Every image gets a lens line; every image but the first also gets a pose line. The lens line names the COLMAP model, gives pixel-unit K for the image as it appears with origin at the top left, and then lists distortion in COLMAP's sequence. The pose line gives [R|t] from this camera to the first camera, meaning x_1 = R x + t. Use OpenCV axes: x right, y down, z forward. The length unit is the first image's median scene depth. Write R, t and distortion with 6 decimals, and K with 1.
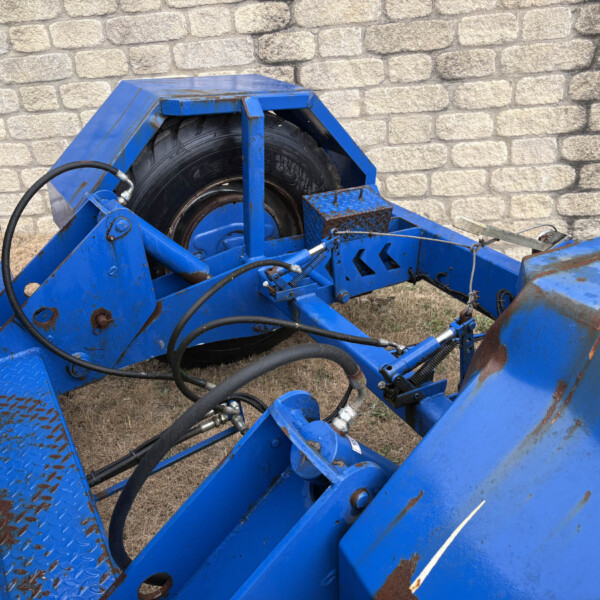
lens RADIAL K [[601.5, 0, 300.0], [0, 601.5, 300.0], [0, 0, 1]] dist [0.035566, -0.014297]
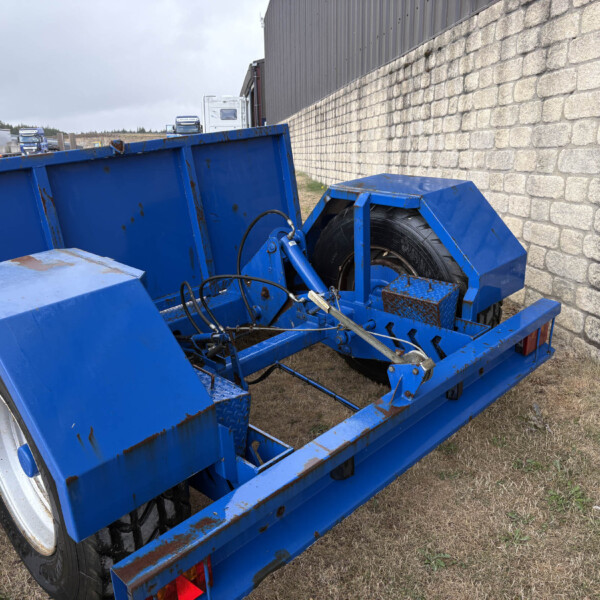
lens RADIAL K [[601.5, 0, 300.0], [0, 601.5, 300.0], [0, 0, 1]] dist [0.035566, -0.014297]
pose [[0.241708, 0.302939, -0.921849, 0.821698], [-0.388688, 0.900698, 0.194075, -0.203277], [0.889100, 0.311402, 0.335455, 0.278157]]
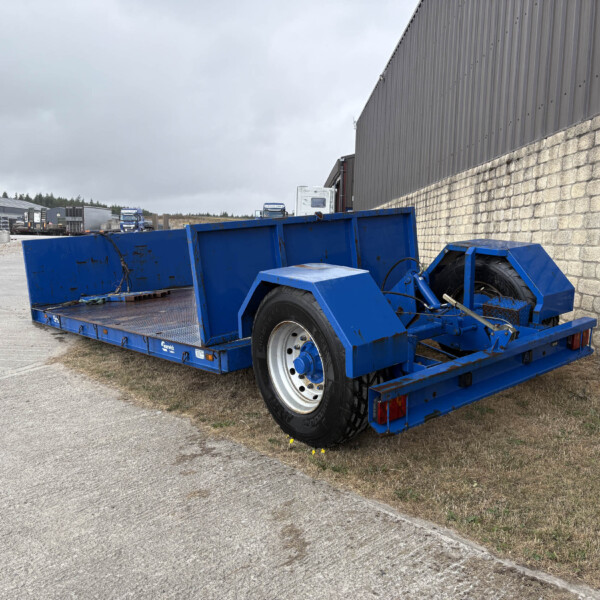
lens RADIAL K [[643.0, 0, 300.0], [0, 643.0, 300.0], [0, 0, 1]] dist [0.110889, -0.248394]
pose [[0.147031, 0.169146, -0.974562, 1.496300], [-0.428235, 0.899030, 0.091429, -0.053410], [0.891626, 0.403899, 0.204620, -0.042829]]
